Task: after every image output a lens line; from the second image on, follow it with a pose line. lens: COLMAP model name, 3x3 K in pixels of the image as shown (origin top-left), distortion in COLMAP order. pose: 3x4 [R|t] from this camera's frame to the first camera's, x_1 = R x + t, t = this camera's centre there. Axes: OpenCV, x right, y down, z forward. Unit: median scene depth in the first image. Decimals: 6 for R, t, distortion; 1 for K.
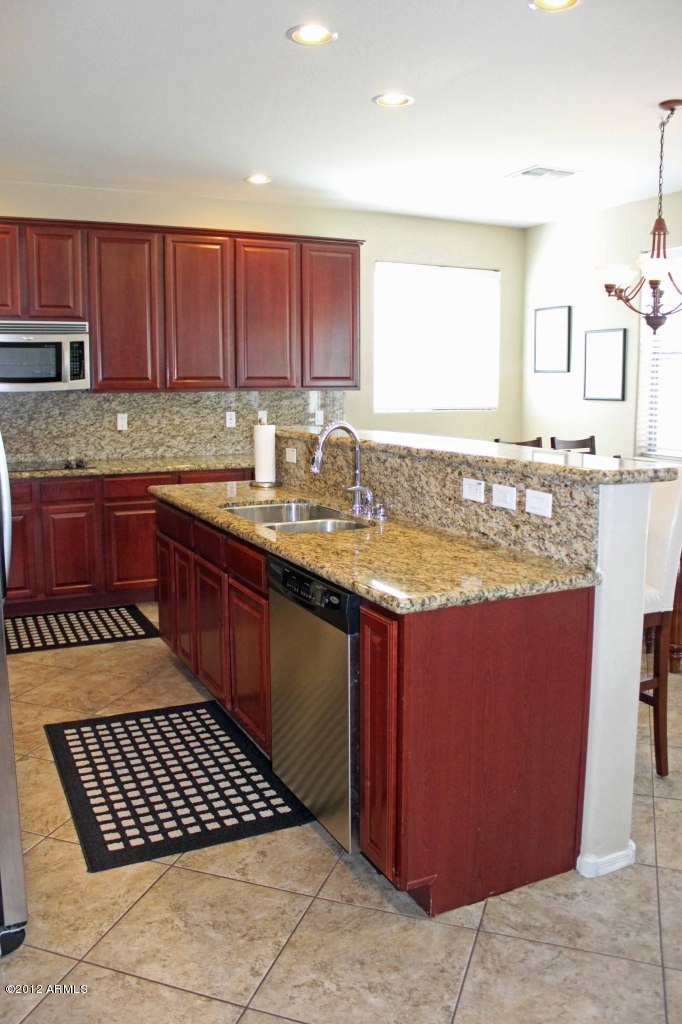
lens RADIAL K [[841.3, 0, 330.5], [0, 841.3, 505.0], [0, 0, 1]] dist [-0.174857, 0.154727]
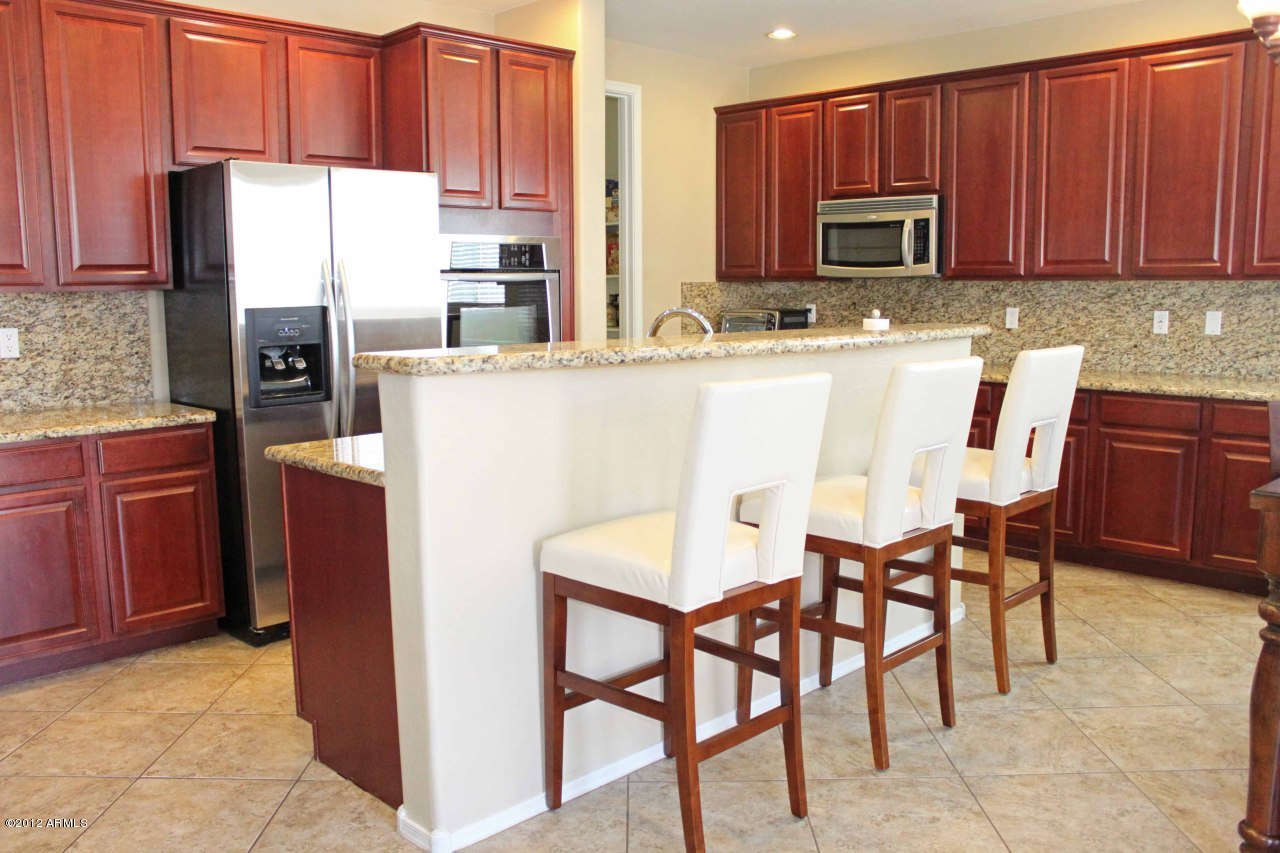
lens RADIAL K [[1055.9, 0, 630.8], [0, 1055.9, 434.7], [0, 0, 1]] dist [-0.170802, 0.147079]
pose [[0.333095, 0.128803, -0.934054, 0.785944], [-0.124887, 0.987925, 0.091695, -0.049628], [0.934586, 0.086109, 0.345159, 0.470082]]
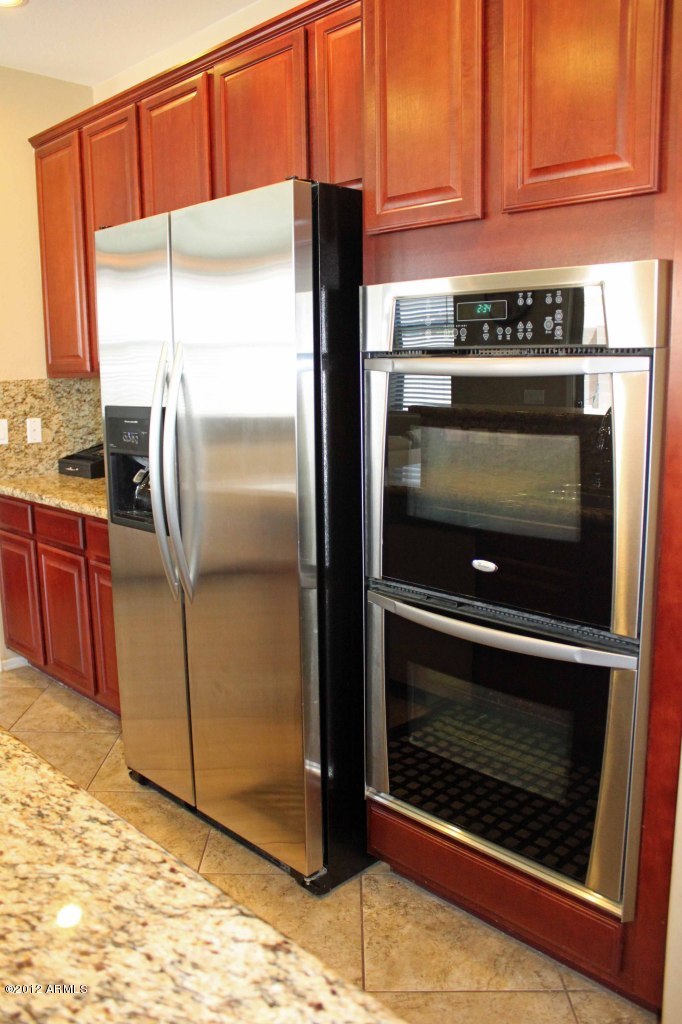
lens RADIAL K [[841.3, 0, 330.5], [0, 841.3, 505.0], [0, 0, 1]] dist [-0.174857, 0.154727]
pose [[-0.948754, 0.067623, -0.308694, -0.152568], [-0.028835, 0.954236, 0.297660, -0.152901], [0.314696, 0.291308, -0.903386, 1.091072]]
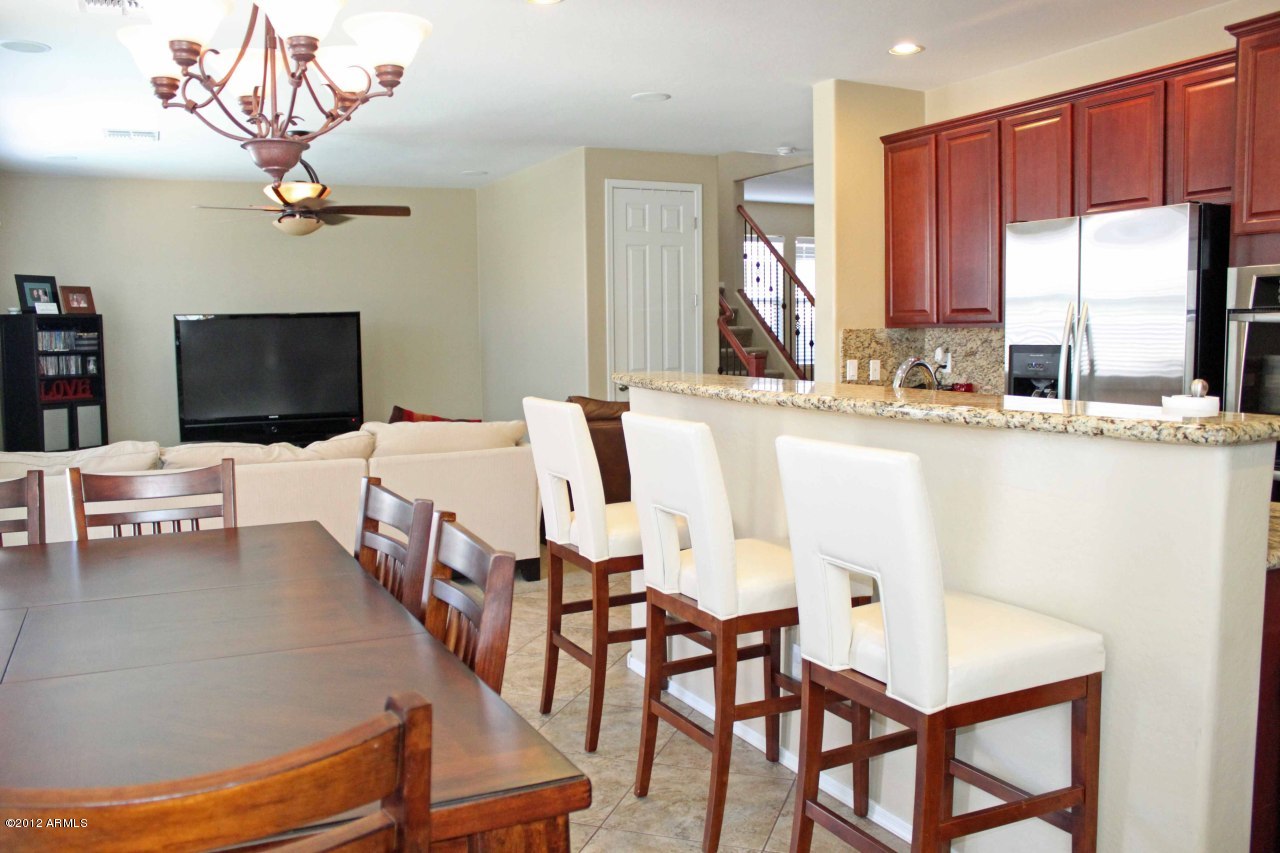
lens RADIAL K [[1055.9, 0, 630.8], [0, 1055.9, 434.7], [0, 0, 1]] dist [-0.170802, 0.147079]
pose [[-0.999915, 0.012412, -0.003989, 0.214250], [0.011114, 0.971481, 0.236857, -0.206010], [0.006816, 0.236793, -0.971536, 1.542321]]
